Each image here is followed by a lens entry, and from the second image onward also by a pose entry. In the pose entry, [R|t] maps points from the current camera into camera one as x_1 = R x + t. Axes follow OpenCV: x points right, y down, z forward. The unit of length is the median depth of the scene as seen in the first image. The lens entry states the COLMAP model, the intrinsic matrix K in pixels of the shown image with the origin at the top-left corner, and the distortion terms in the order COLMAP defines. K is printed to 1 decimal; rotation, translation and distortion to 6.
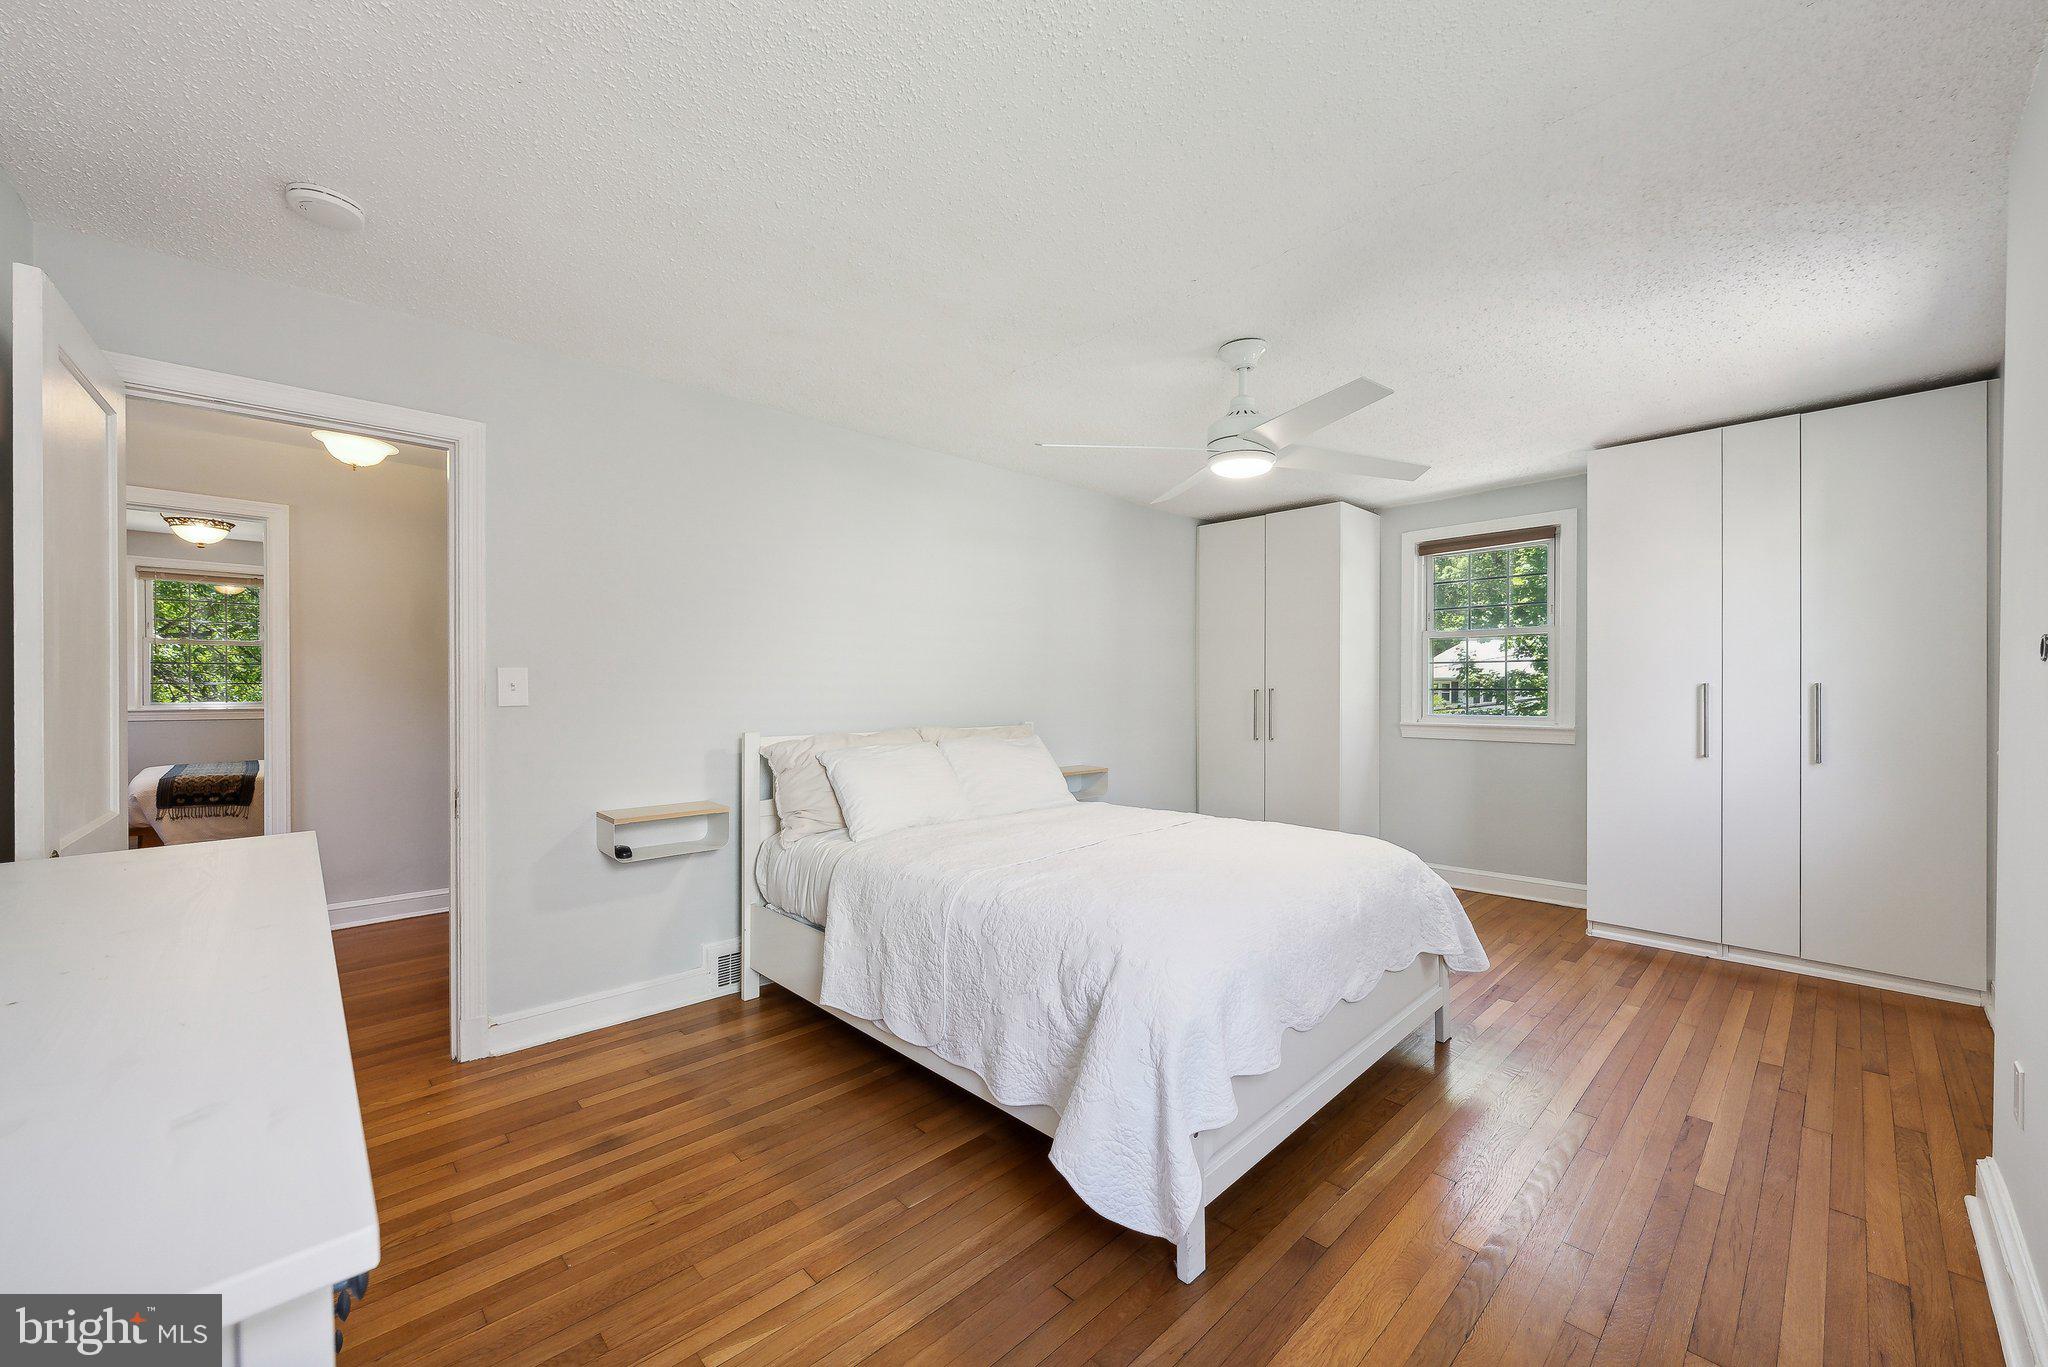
lens RADIAL K [[760.9, 0, 1022.7], [0, 760.9, 691.4], [0, 0, 1]] dist [-0.000954, 0.000036]
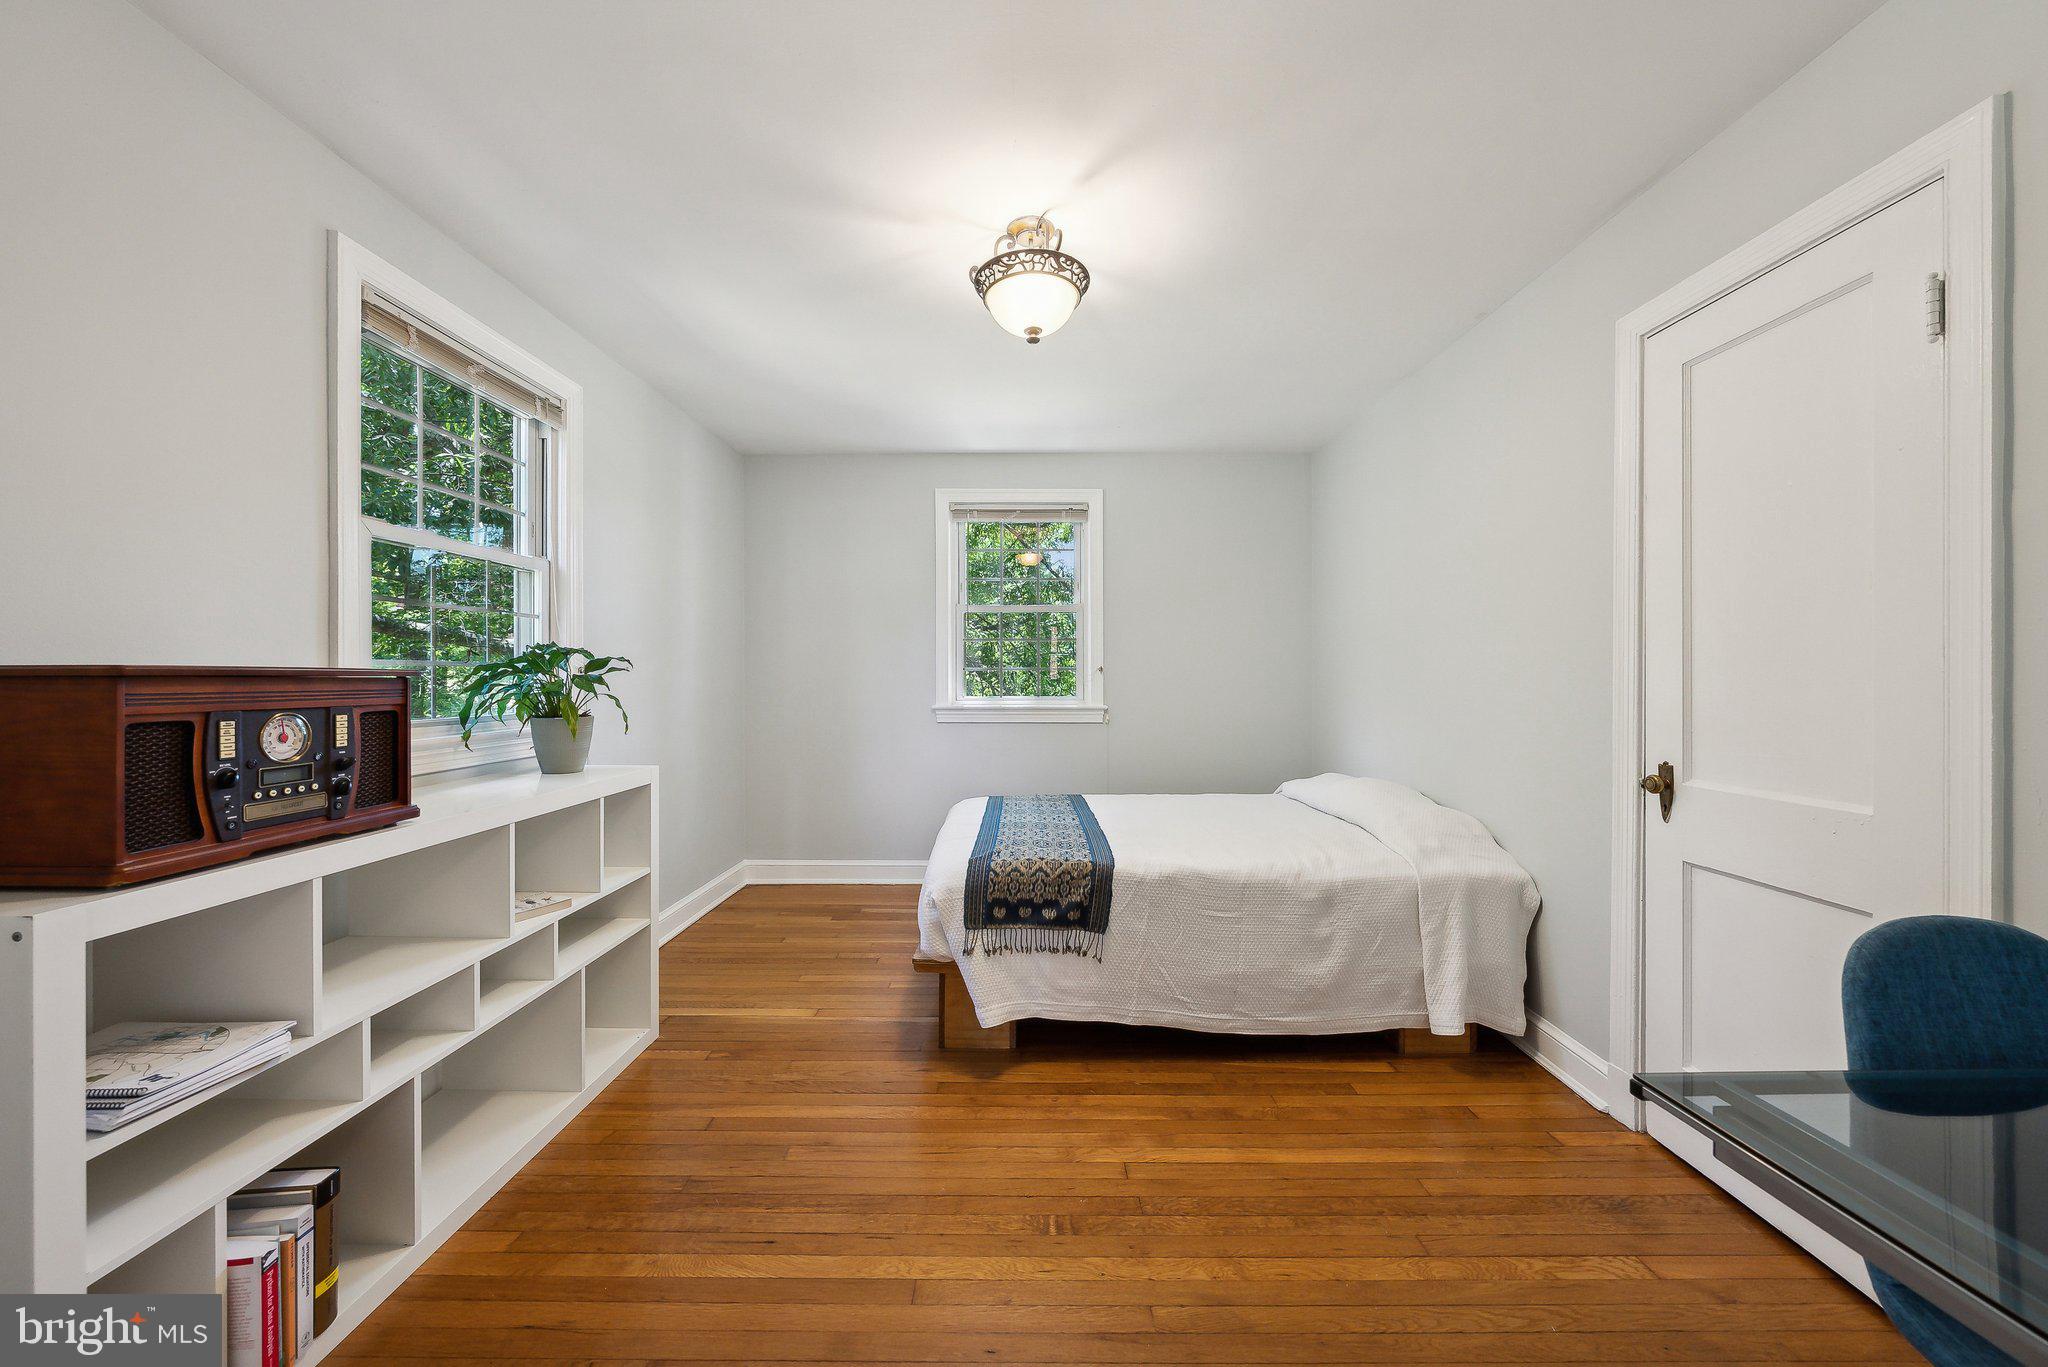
lens RADIAL K [[760.9, 0, 1029.2], [0, 760.9, 683.1], [0, 0, 1]] dist [-0.000954, 0.000036]
pose [[0.713590, 0.005180, -0.700544, -0.761023], [-0.001735, 0.999983, 0.005627, 0.002746], [0.700562, -0.002800, 0.713587, 0.673661]]
